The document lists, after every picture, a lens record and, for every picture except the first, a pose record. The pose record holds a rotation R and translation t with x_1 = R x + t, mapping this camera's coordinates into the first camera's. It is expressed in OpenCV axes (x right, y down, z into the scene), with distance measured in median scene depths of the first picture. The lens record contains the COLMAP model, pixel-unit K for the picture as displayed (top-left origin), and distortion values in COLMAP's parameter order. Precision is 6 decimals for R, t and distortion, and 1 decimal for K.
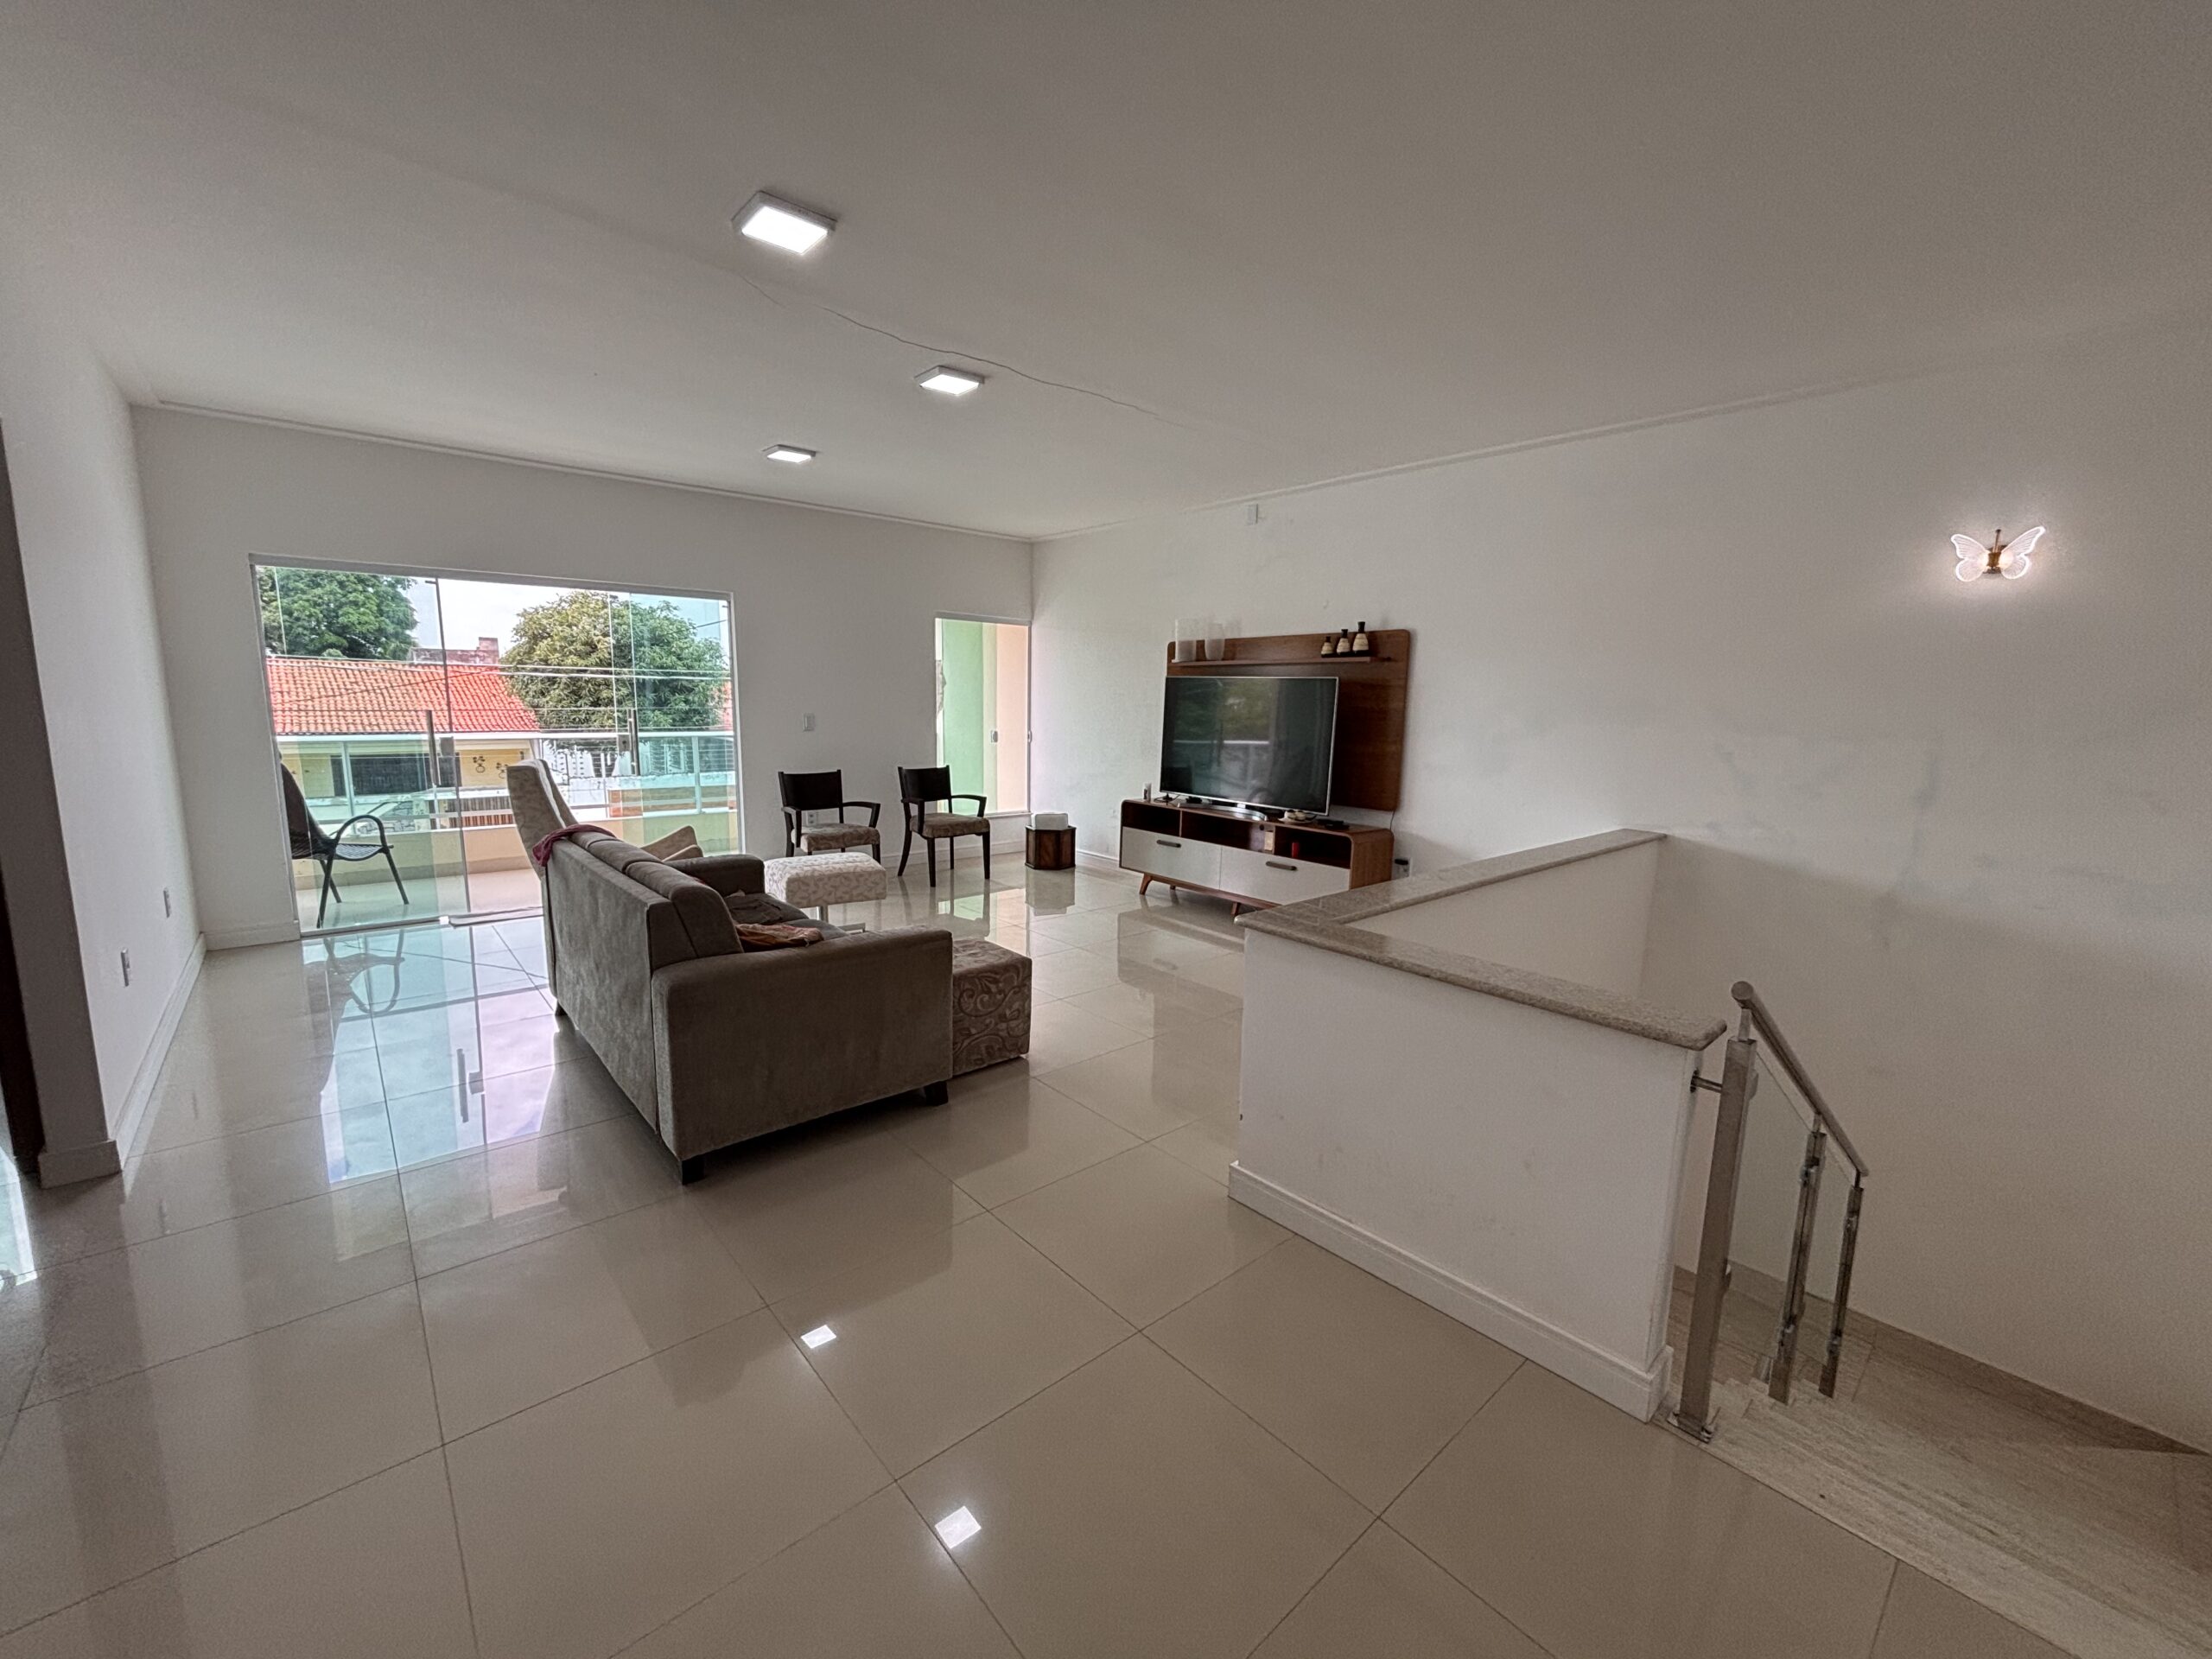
lens RADIAL K [[890.2, 0, 1098.2], [0, 890.2, 827.5], [0, 0, 1]] dist [-0.021574, -0.000132]
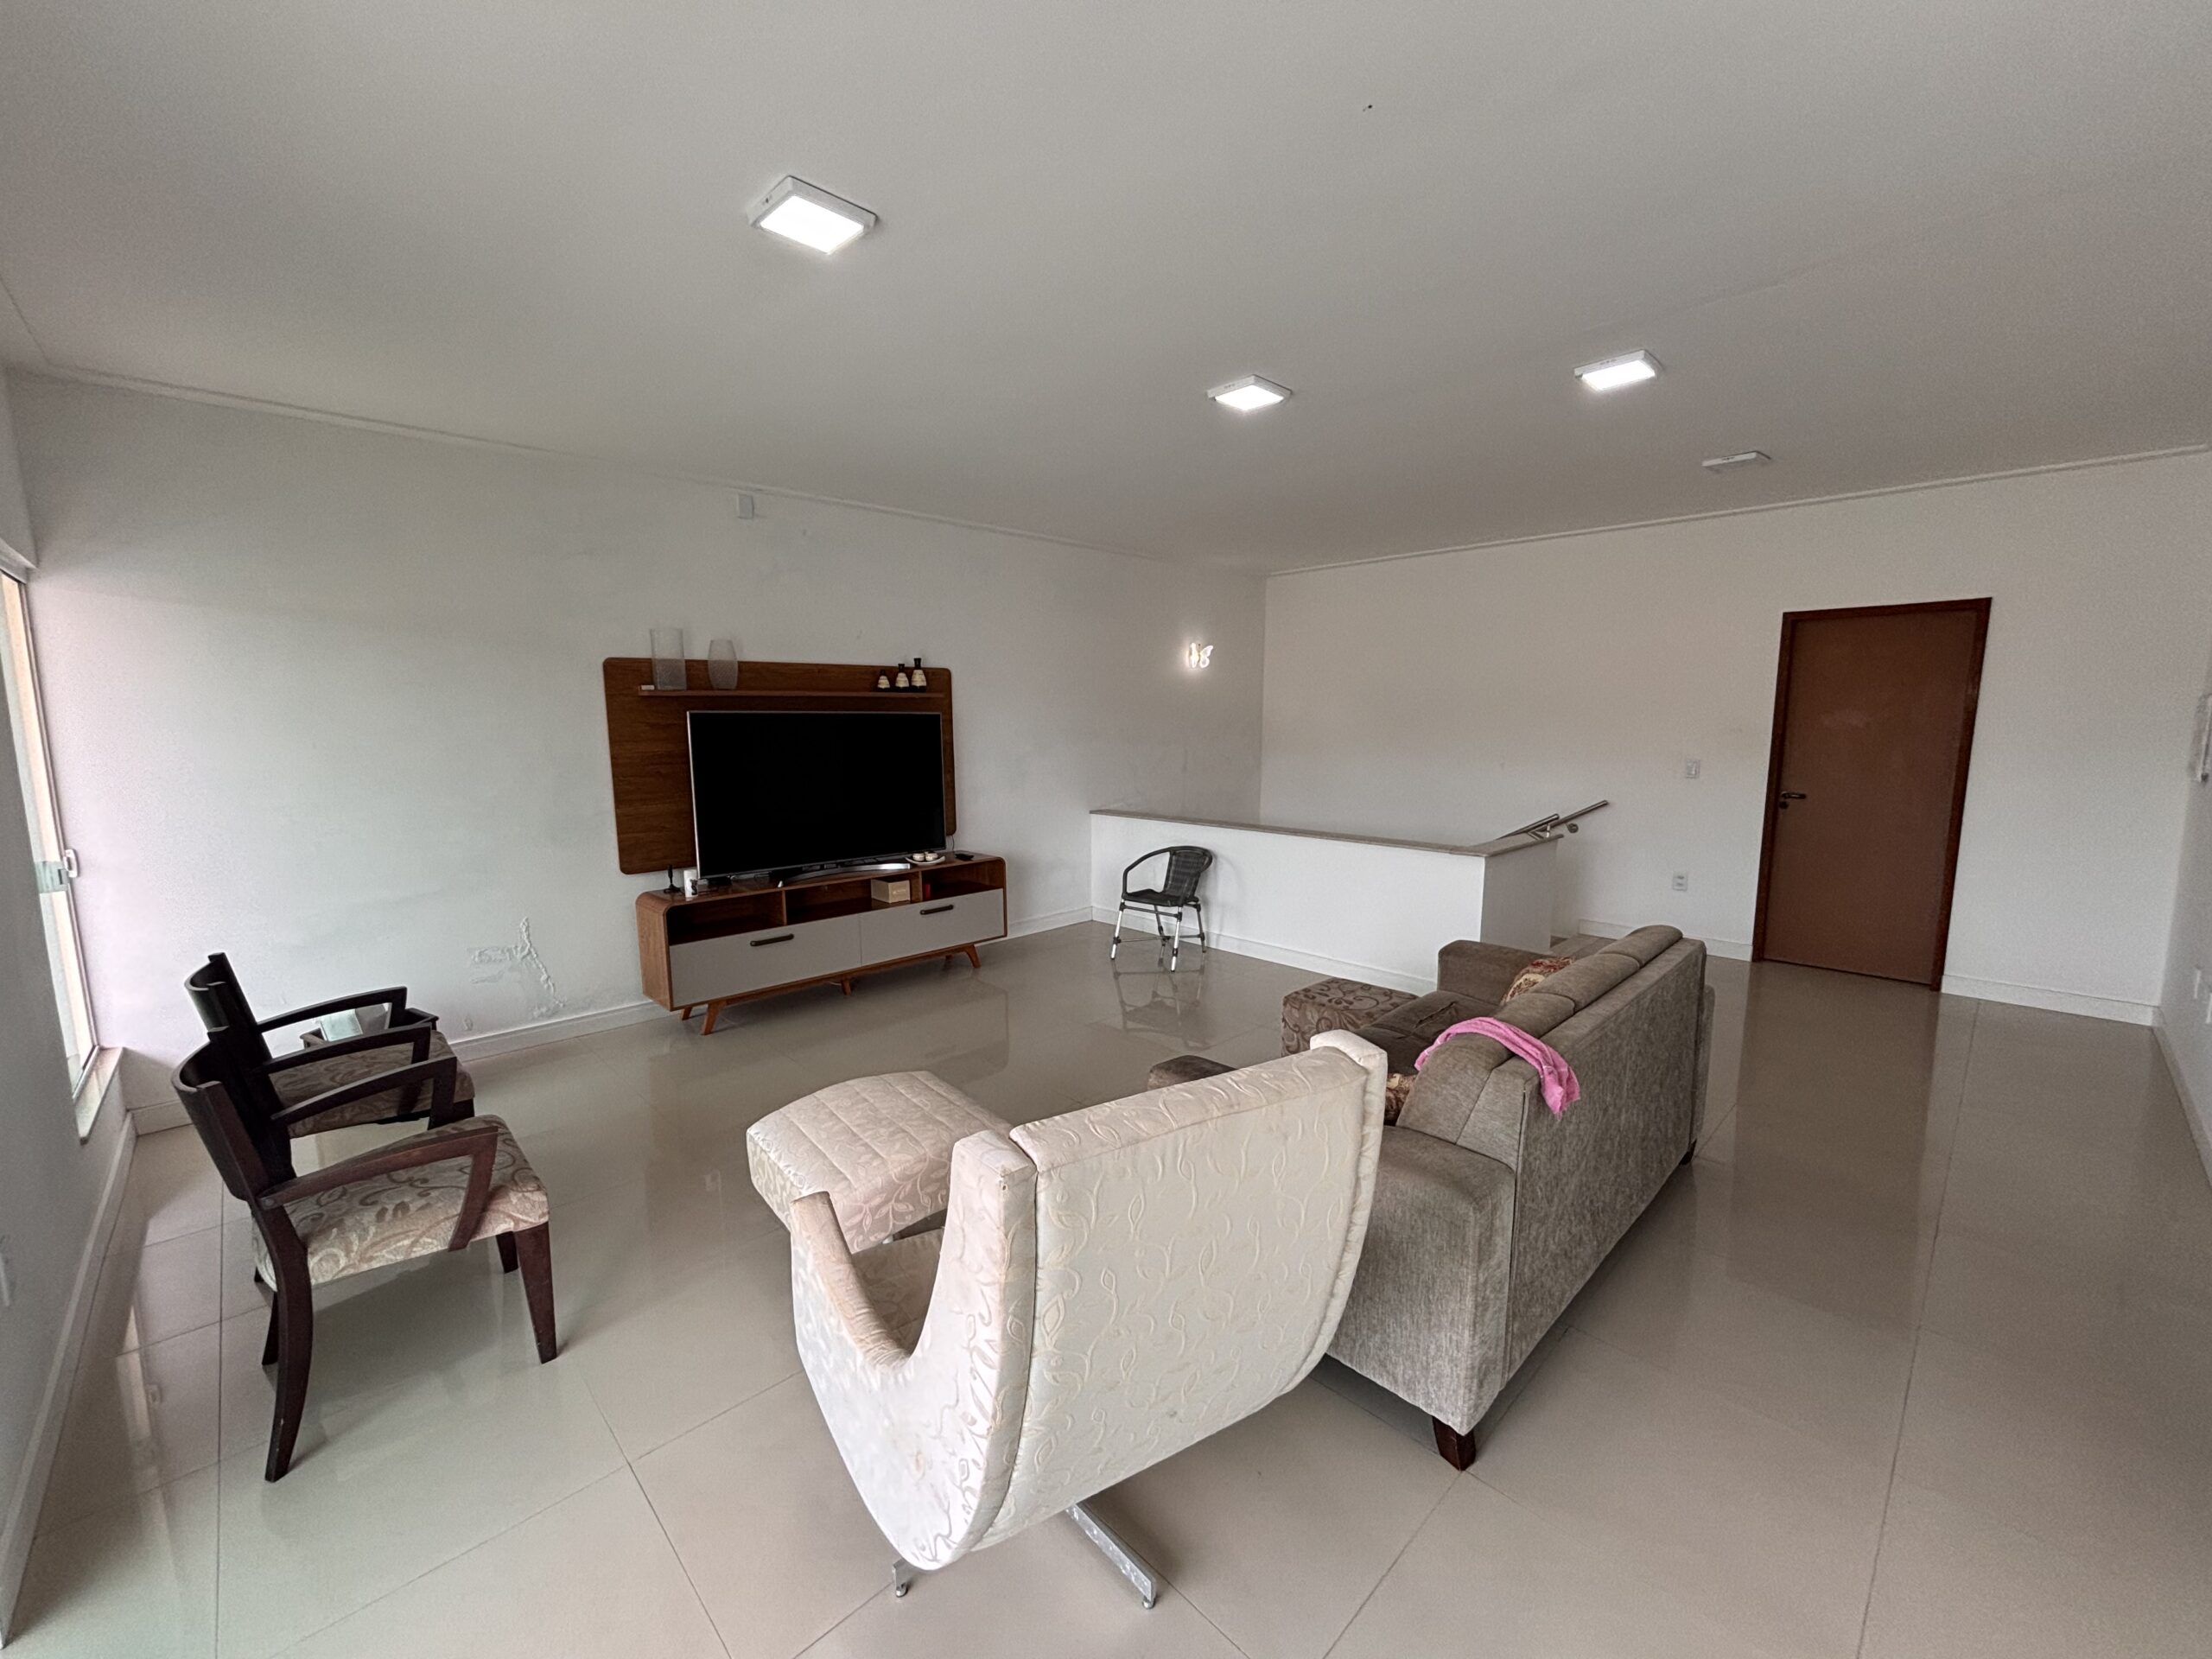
lens RADIAL K [[890.2, 0, 1098.2], [0, 890.2, 827.5], [0, 0, 1]] dist [-0.021574, -0.000132]
pose [[-0.053051, -0.126669, 0.990525, -0.731829], [0.162081, 0.977677, 0.133706, -0.143243], [-0.985350, 0.167638, -0.031336, 0.851744]]
